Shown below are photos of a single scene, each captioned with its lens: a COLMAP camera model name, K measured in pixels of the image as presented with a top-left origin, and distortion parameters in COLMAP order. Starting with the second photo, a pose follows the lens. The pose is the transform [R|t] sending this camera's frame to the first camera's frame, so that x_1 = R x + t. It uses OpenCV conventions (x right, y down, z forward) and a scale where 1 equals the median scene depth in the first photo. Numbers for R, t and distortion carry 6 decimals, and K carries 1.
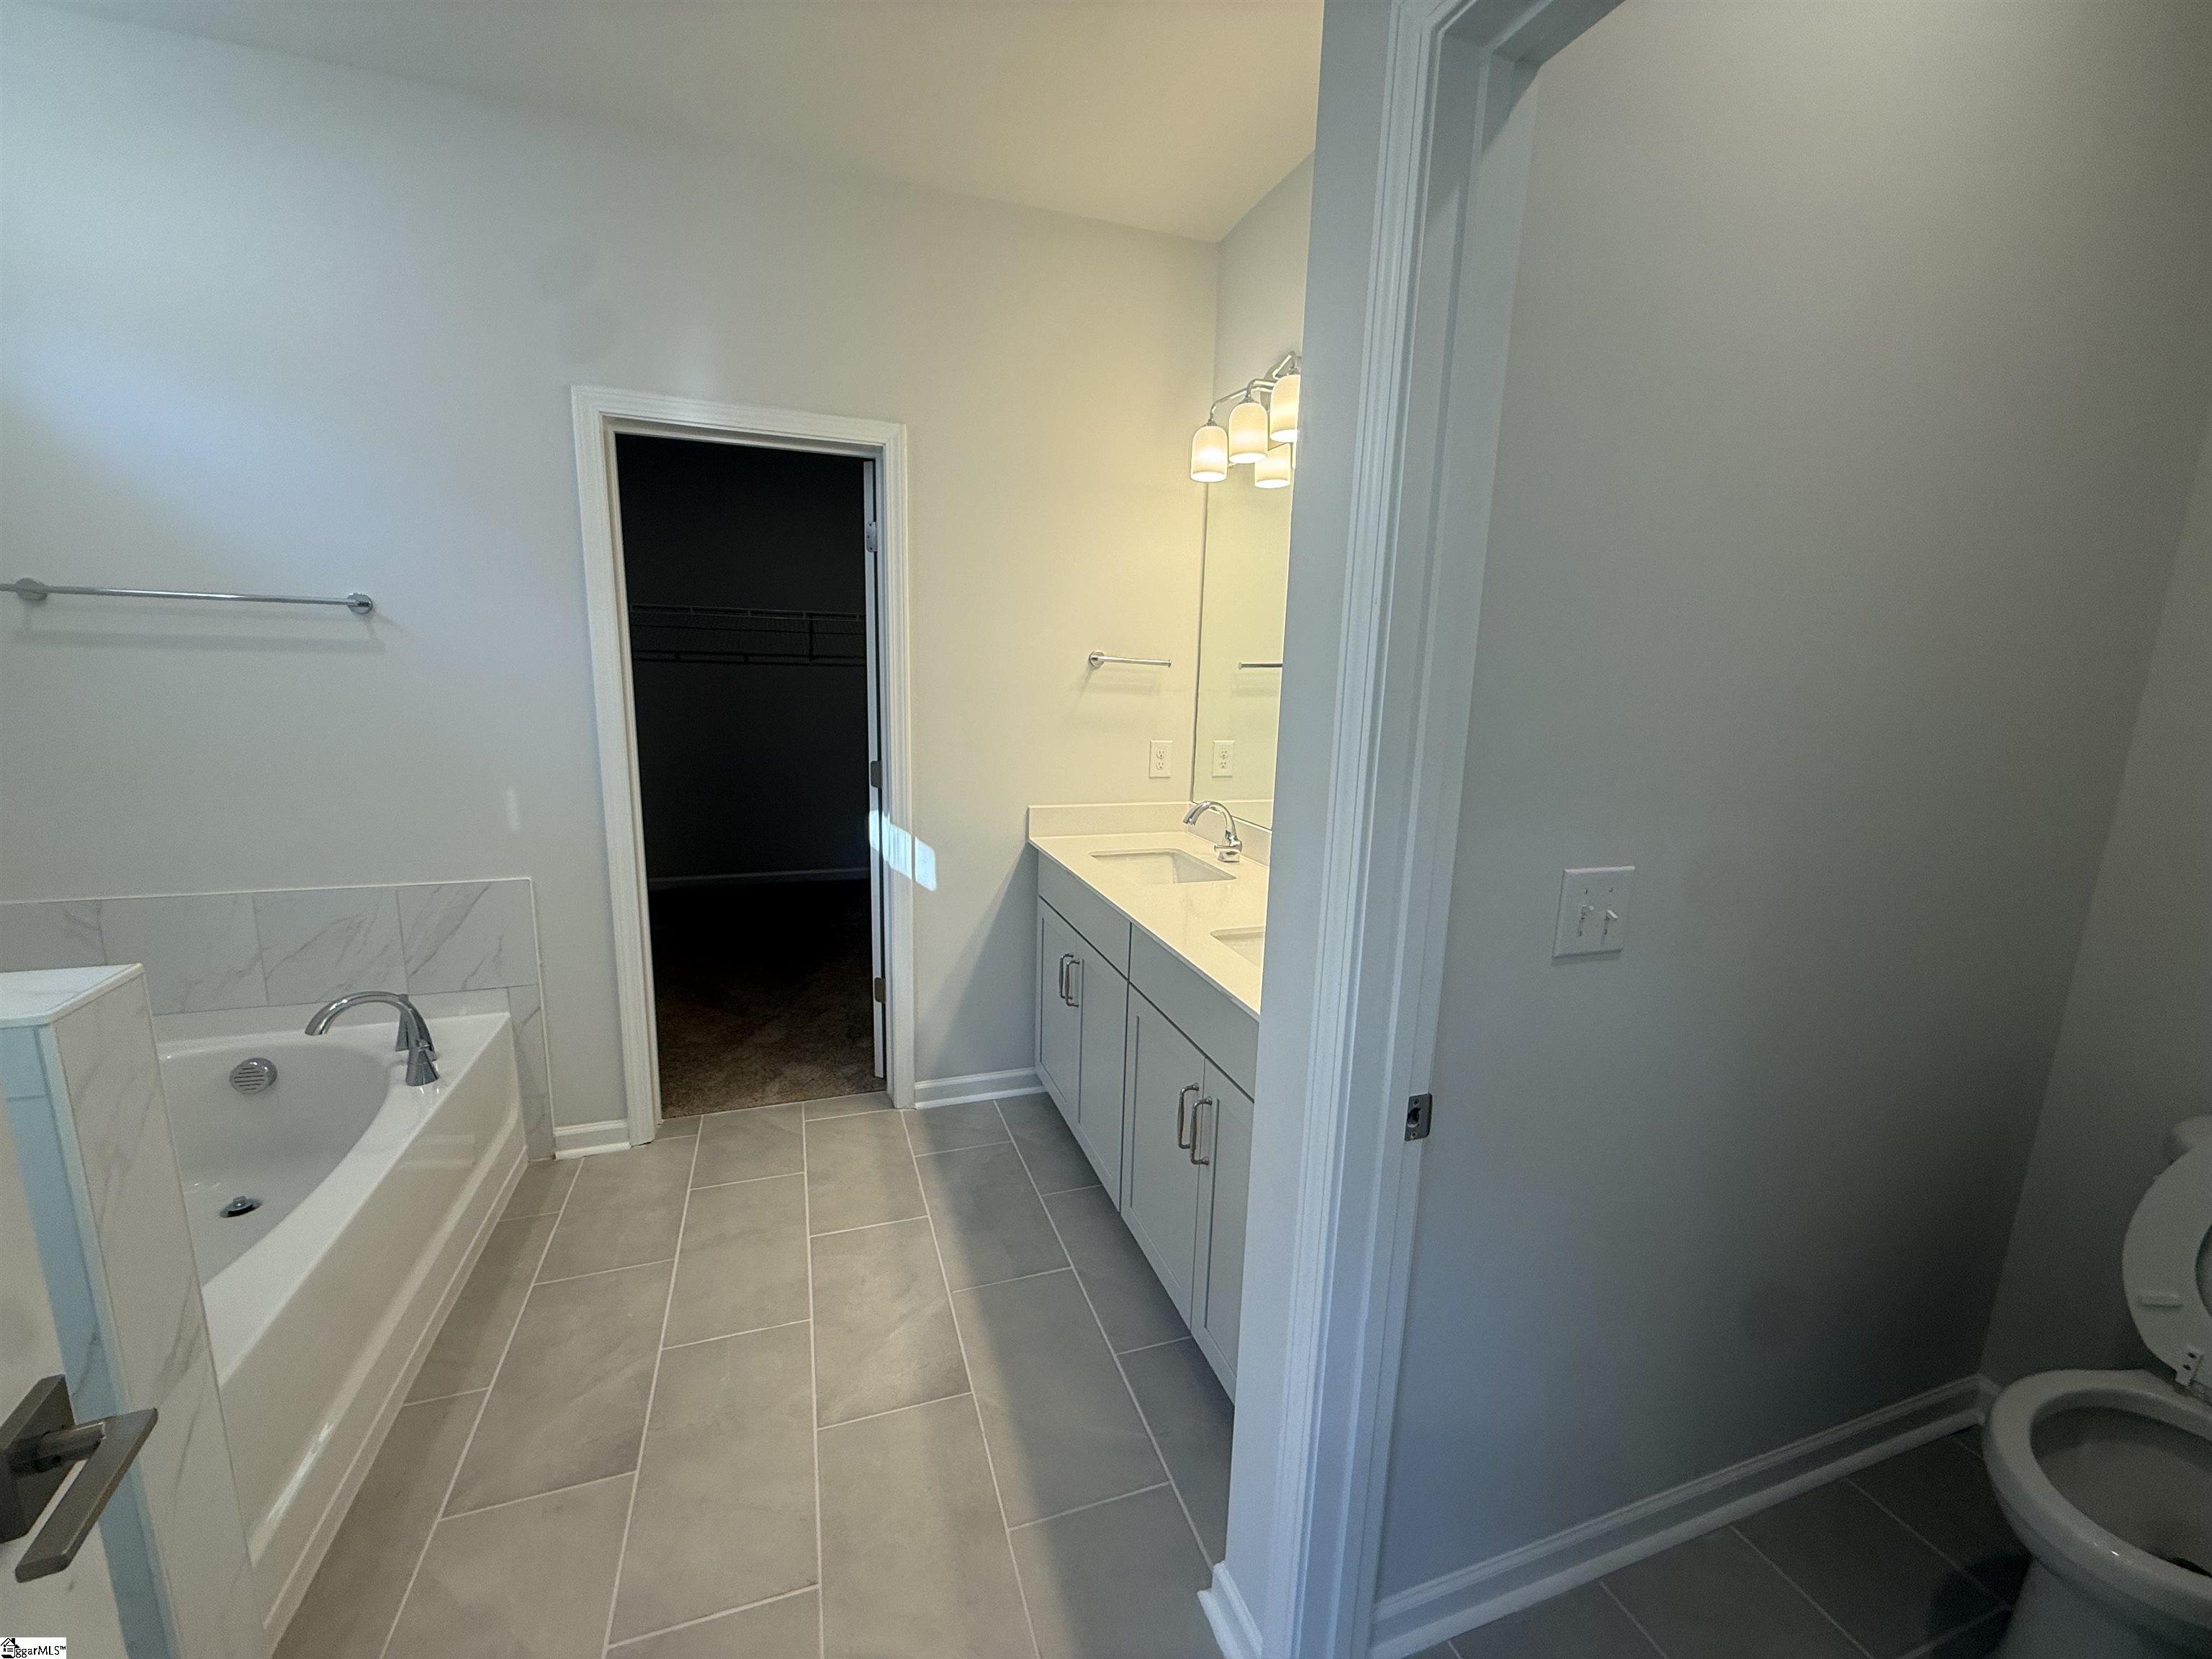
lens RADIAL K [[881.8, 0, 1102.1], [0, 881.8, 828.5], [0, 0, 1]] dist [-0.002727, 0.000720]
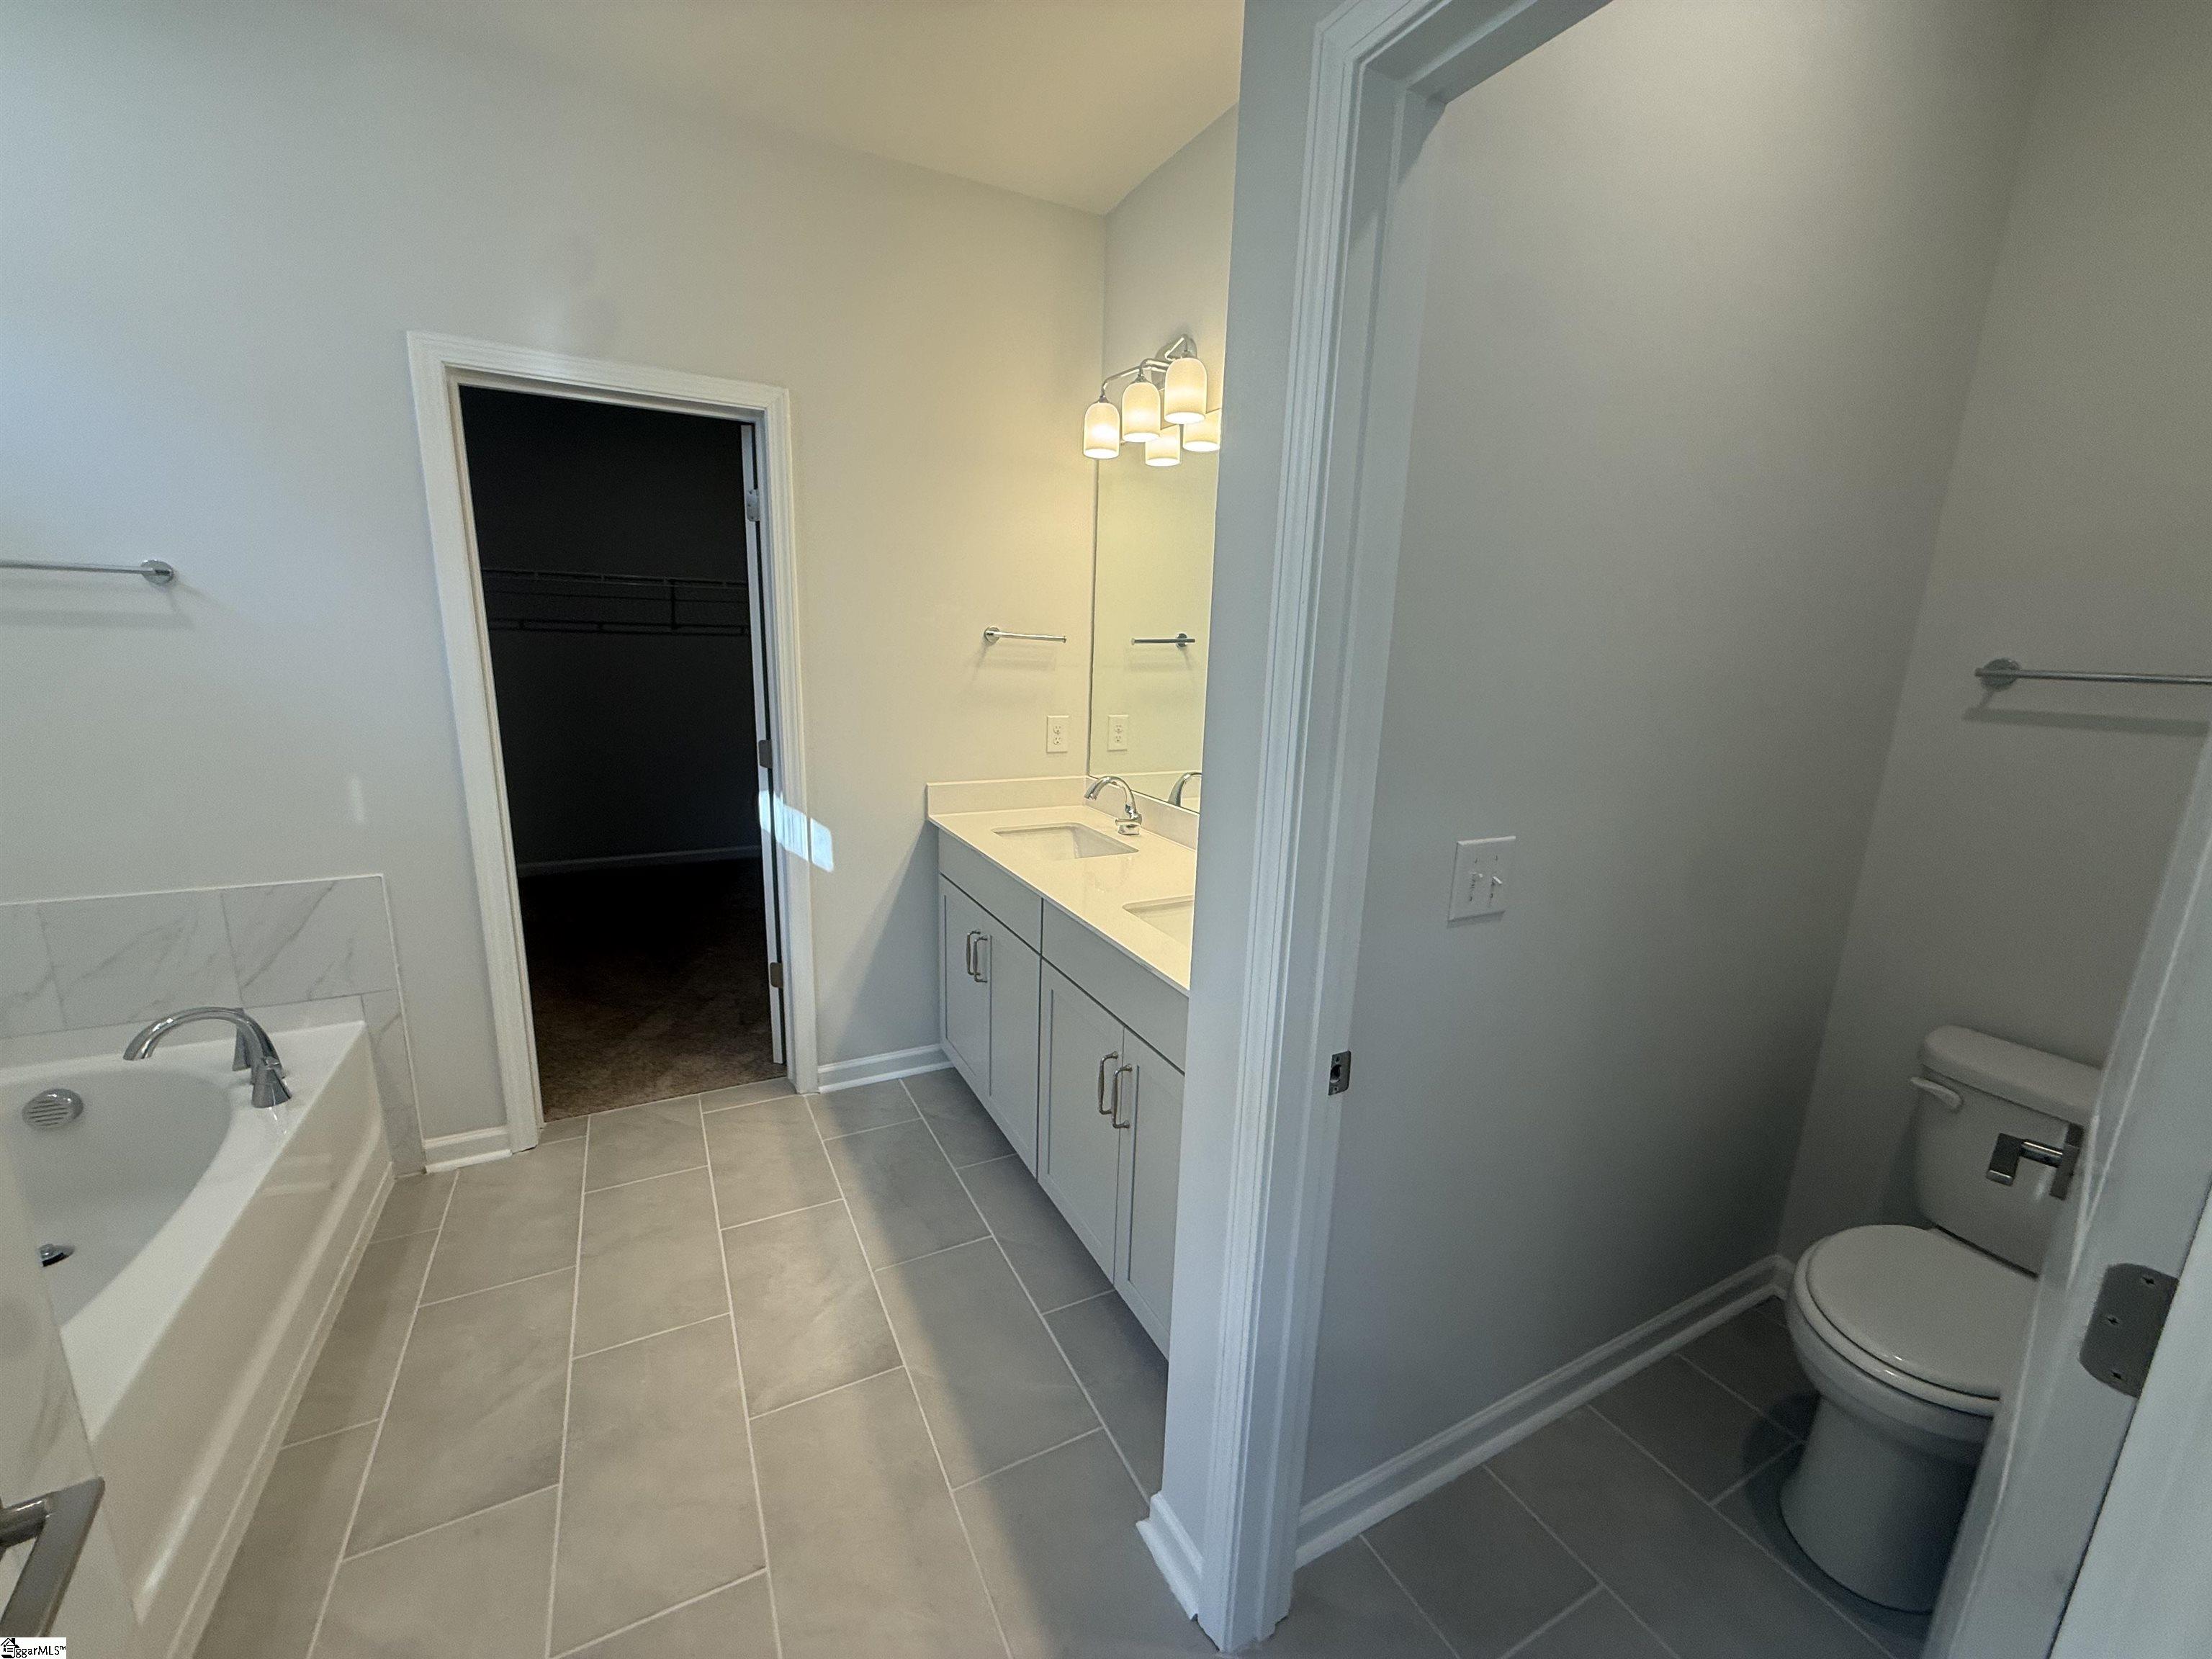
lens RADIAL K [[881.8, 0, 1102.1], [0, 881.8, 828.5], [0, 0, 1]] dist [-0.002727, 0.000720]
pose [[0.989586, -0.027400, 0.141313, -0.039463], [0.022085, 0.998993, 0.039046, -0.012474], [-0.142240, -0.035519, 0.989195, -0.015051]]
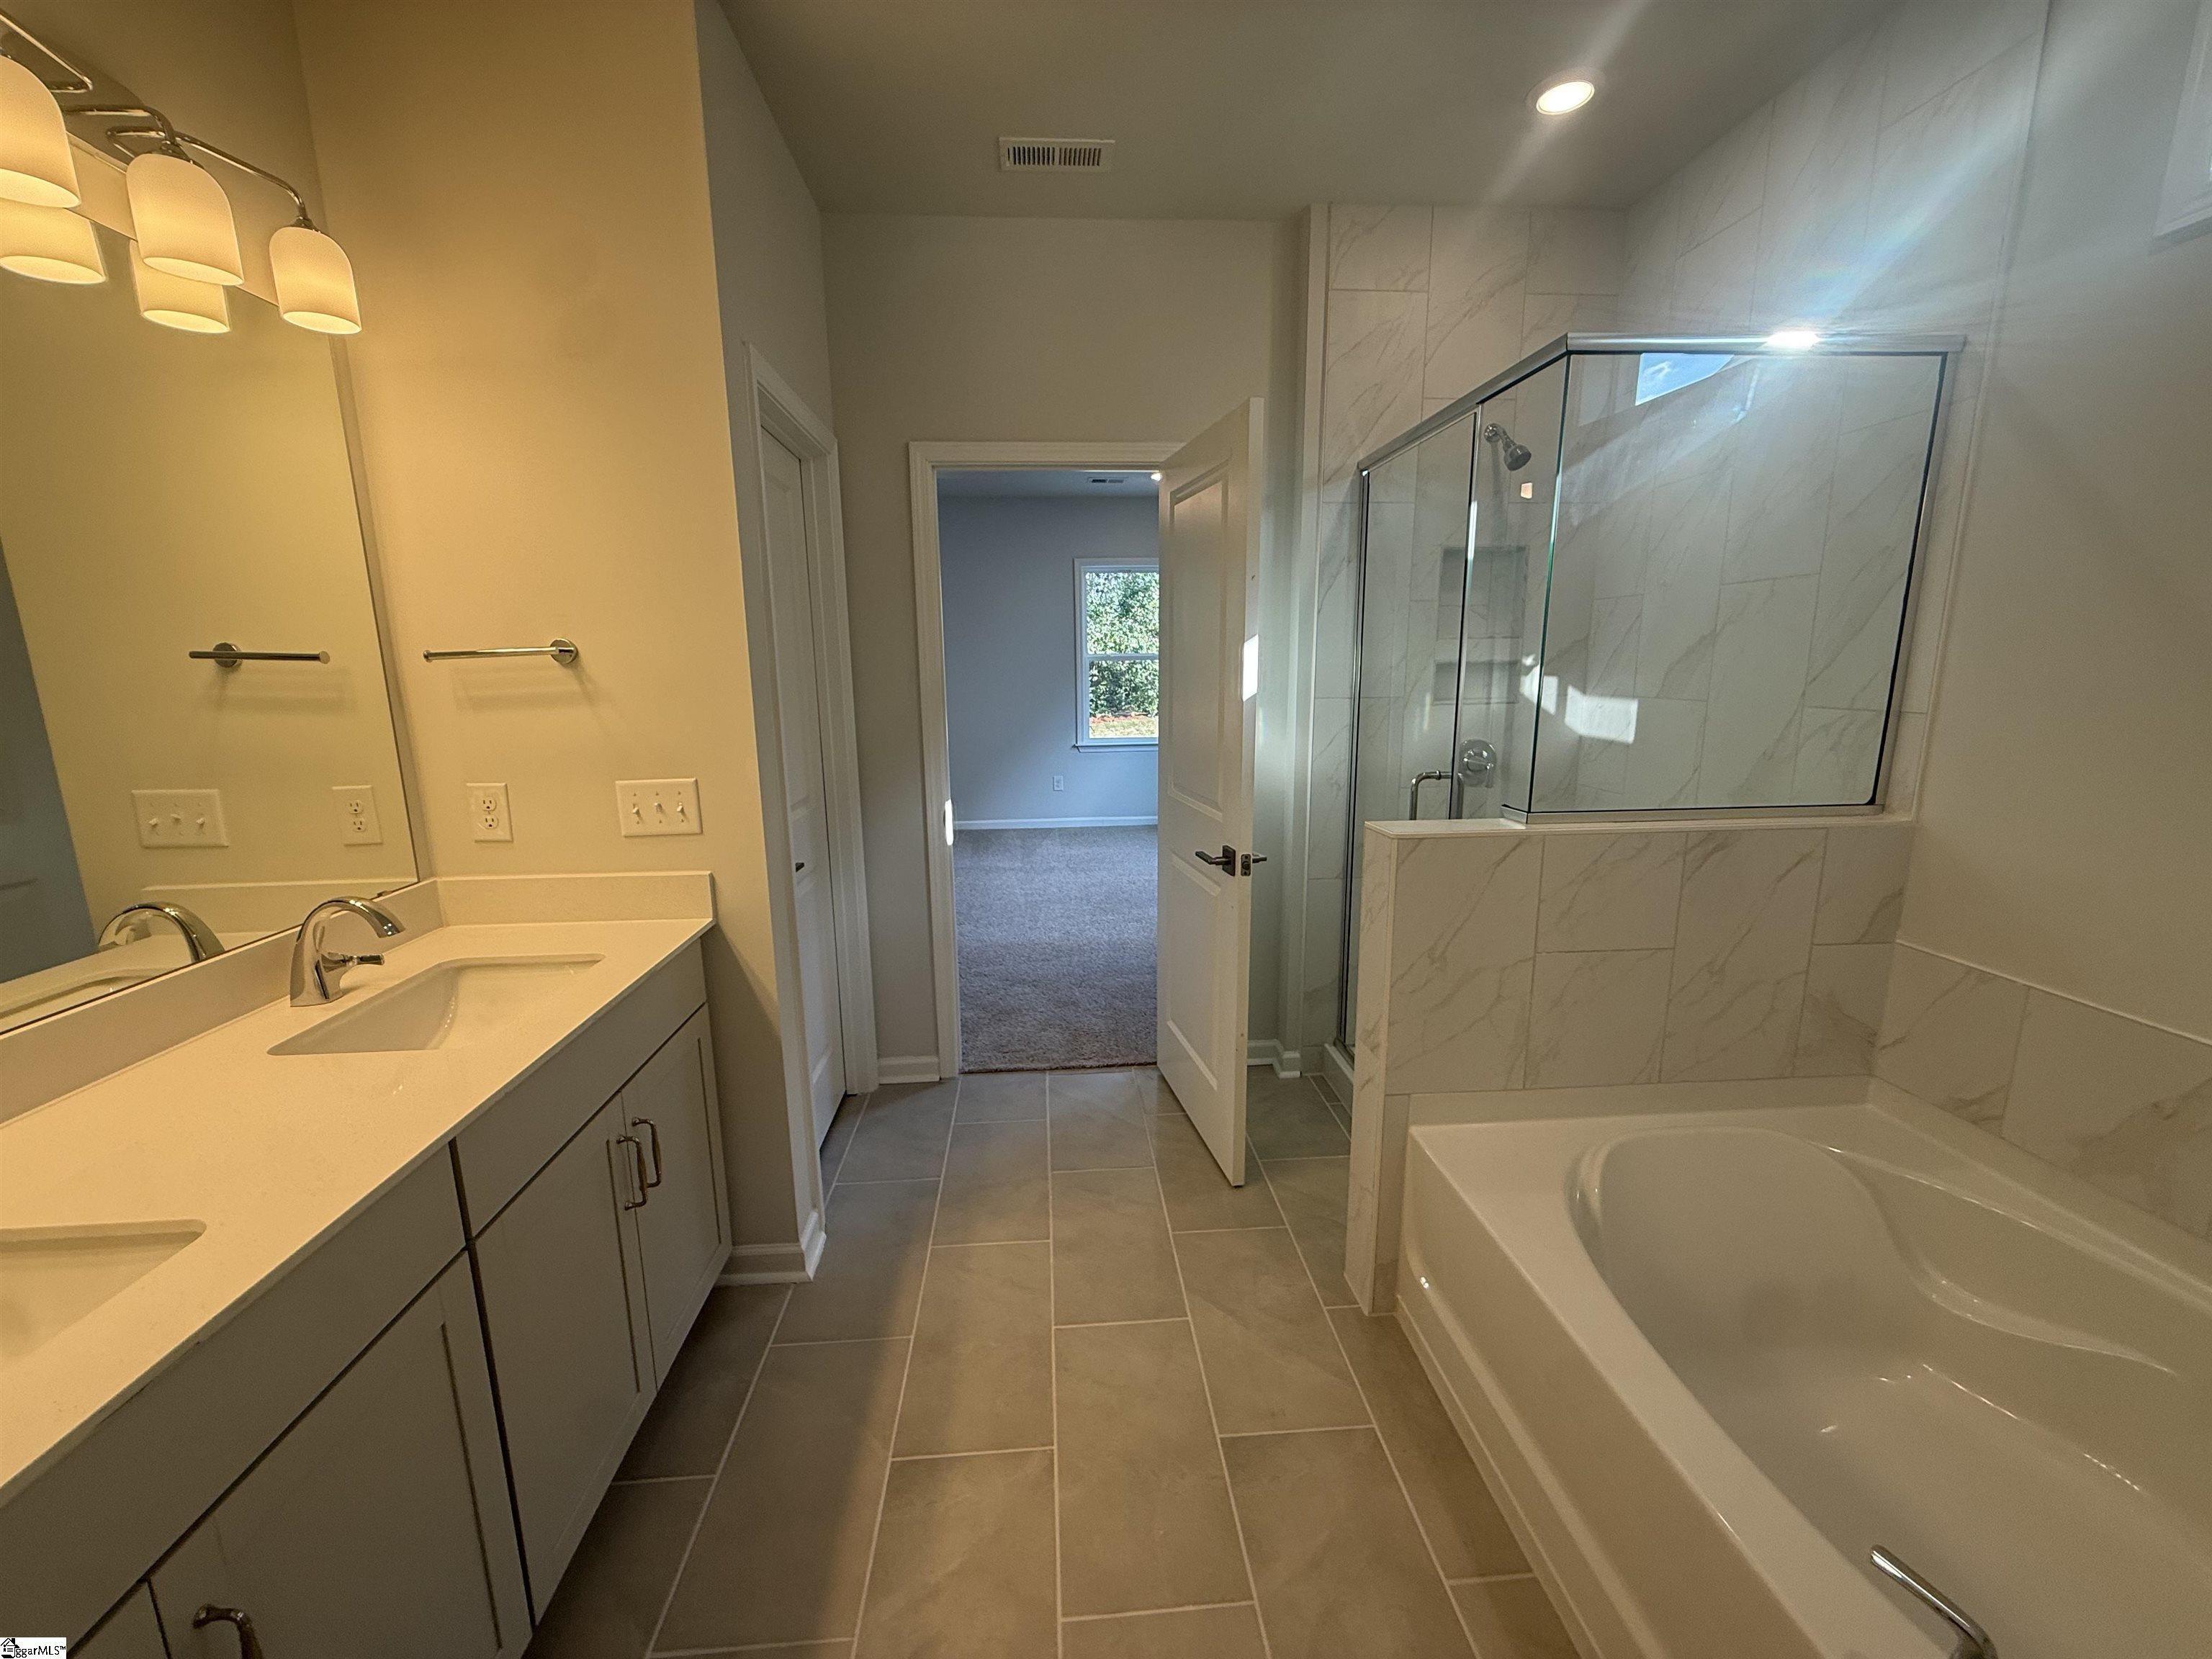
lens RADIAL K [[881.8, 0, 1109.3], [0, 881.8, 827.7], [0, 0, 1]] dist [-0.002727, 0.000720]
pose [[-0.965854, -0.066343, 0.250448, -0.469407], [0.030871, 0.930304, 0.365488, -0.249689], [-0.257240, 0.360739, -0.896490, 1.304565]]
